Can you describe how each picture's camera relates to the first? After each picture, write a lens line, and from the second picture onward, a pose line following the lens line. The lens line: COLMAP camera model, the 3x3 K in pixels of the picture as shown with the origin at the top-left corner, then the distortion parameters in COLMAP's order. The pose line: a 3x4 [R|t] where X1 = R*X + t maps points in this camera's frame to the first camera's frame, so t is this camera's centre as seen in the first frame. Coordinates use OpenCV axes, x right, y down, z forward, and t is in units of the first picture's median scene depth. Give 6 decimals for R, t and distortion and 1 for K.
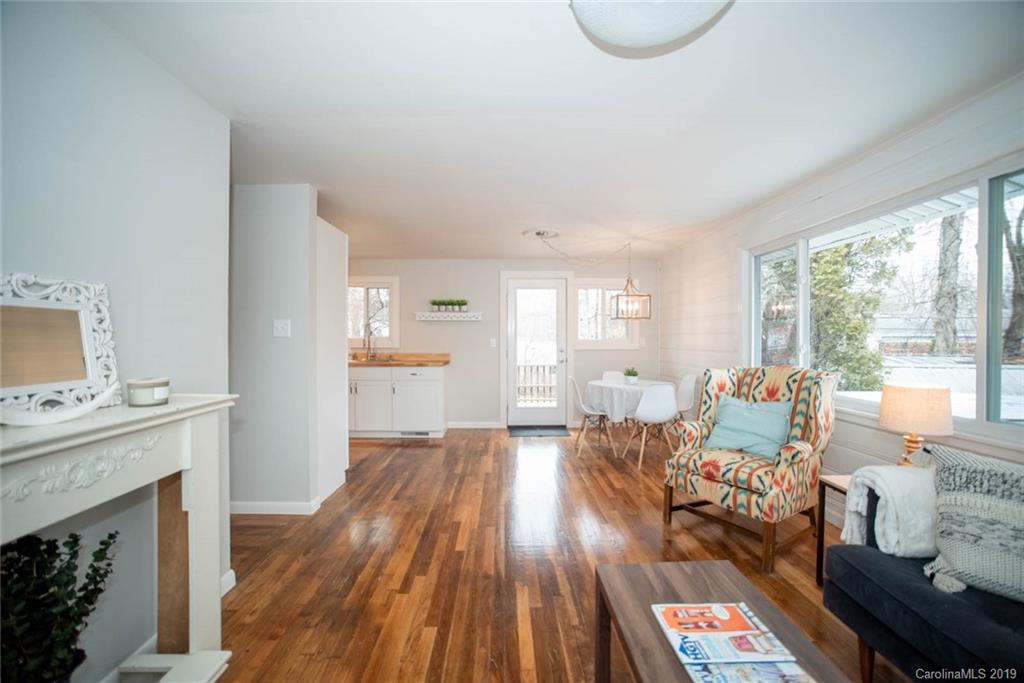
lens RADIAL K [[410.6, 0, 511.7], [0, 410.6, 342.9], [0, 0, 1]] dist [-0.056118, 0.026541]
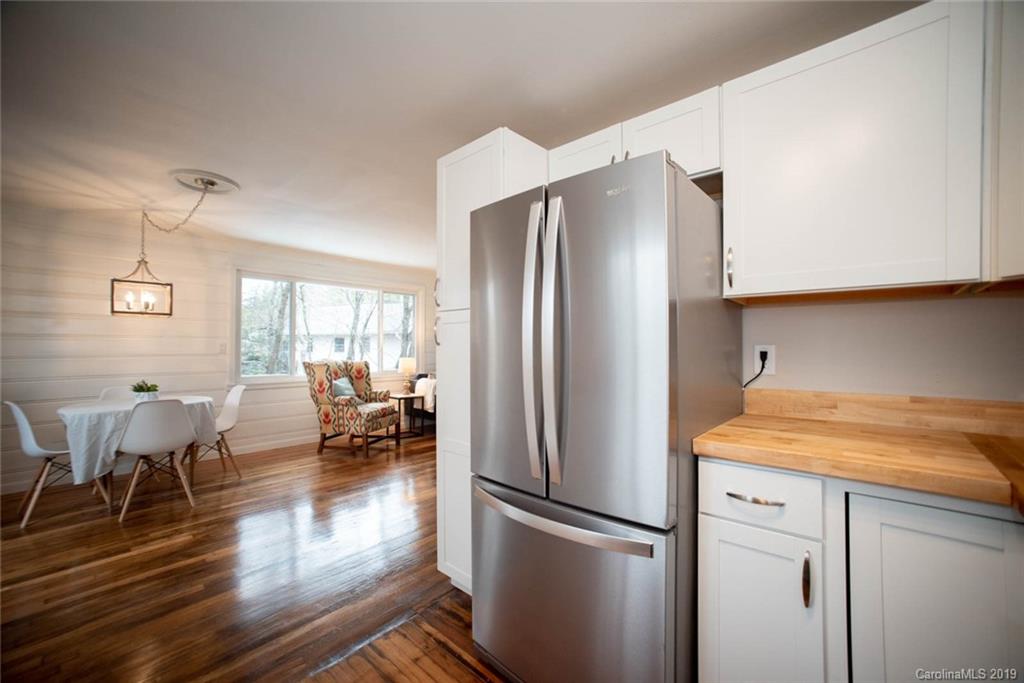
lens RADIAL K [[410.6, 0, 511.7], [0, 410.6, 342.9], [0, 0, 1]] dist [-0.056118, 0.026541]
pose [[-0.726860, 0.002659, 0.686780, -1.149986], [0.004942, 0.999987, 0.001359, -0.010453], [-0.686767, 0.004382, -0.726864, 1.784595]]
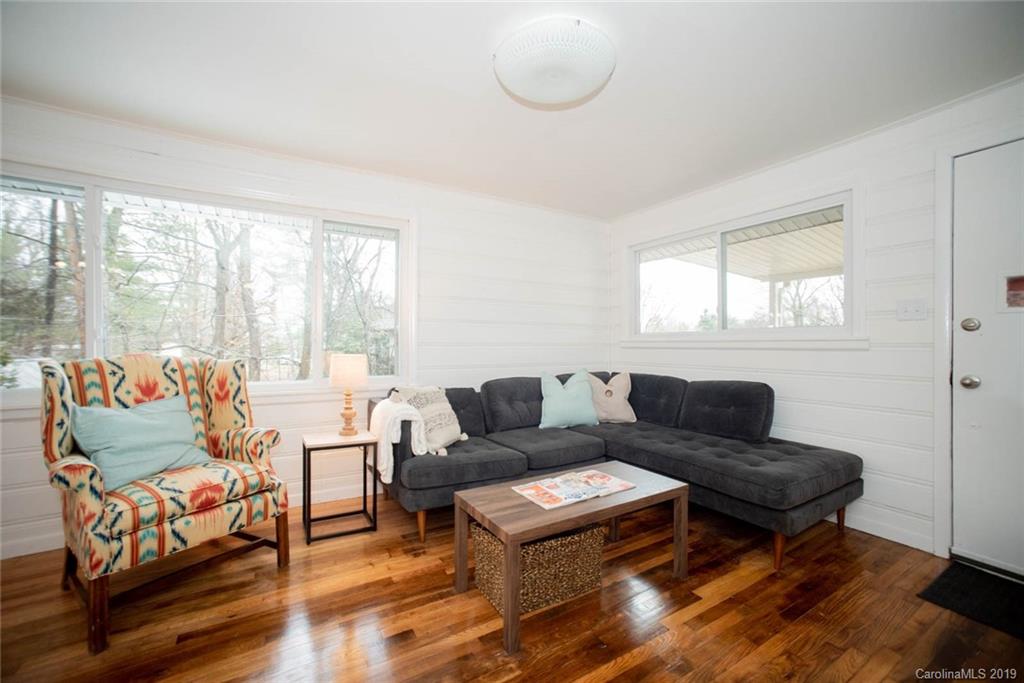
lens RADIAL K [[417.0, 0, 512.9], [0, 417.0, 346.1], [0, 0, 1]] dist [-0.052055, 0.024028]
pose [[-0.497577, -0.006097, 0.867398, -0.358649], [0.007601, 0.999906, 0.011389, 0.039522], [-0.867386, 0.012259, -0.497484, 0.792609]]
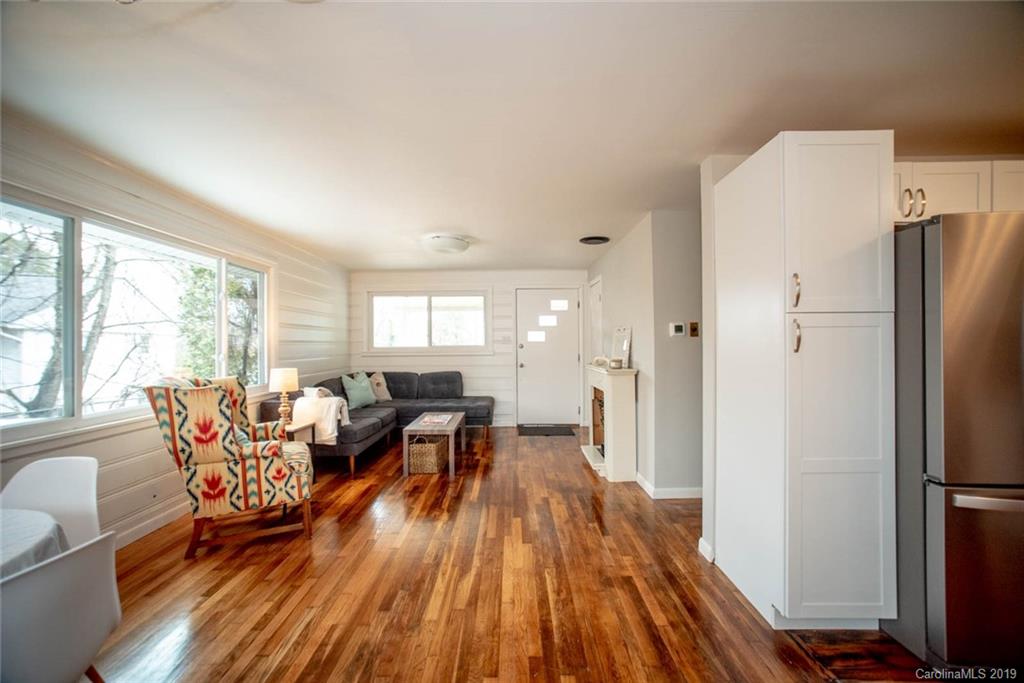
lens RADIAL K [[410.6, 0, 511.7], [0, 410.6, 342.9], [0, 0, 1]] dist [-0.056118, 0.026541]
pose [[-0.999777, 0.006040, 0.020226, -0.124020], [0.006252, 0.999926, 0.010448, -0.027765], [-0.020162, 0.010572, -0.999741, 1.961301]]
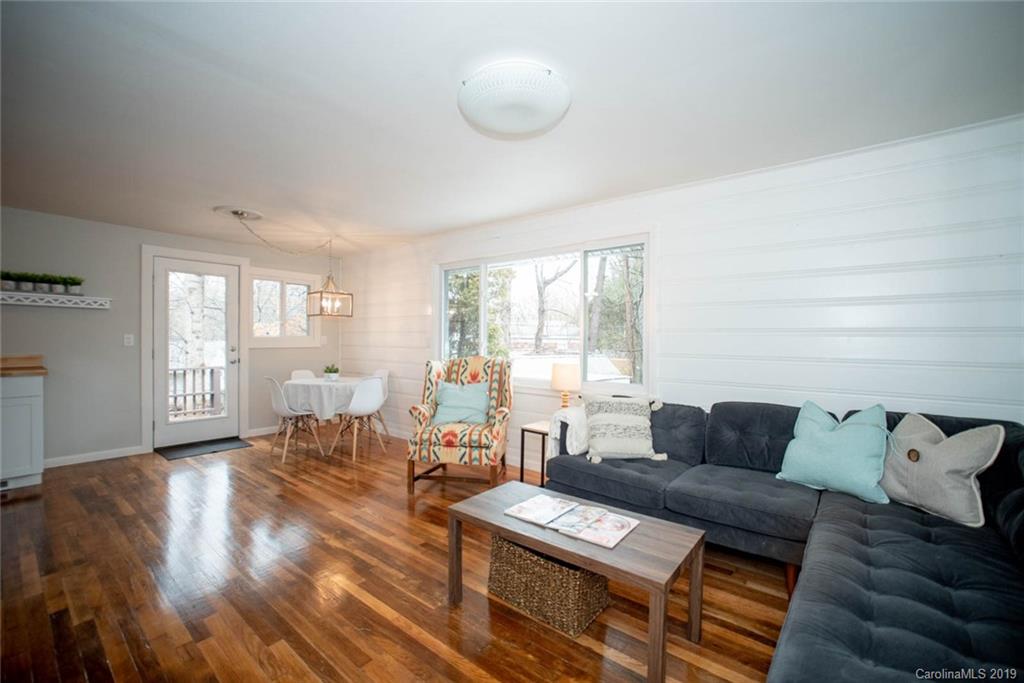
lens RADIAL K [[435.3, 0, 508.8], [0, 435.3, 342.6], [0, 0, 1]] dist [-0.067257, 0.039168]
pose [[0.649301, -0.000024, 0.760532, -0.382201], [0.000590, 1.000000, -0.000472, 0.011508], [-0.760532, 0.000756, 0.649300, -0.025945]]
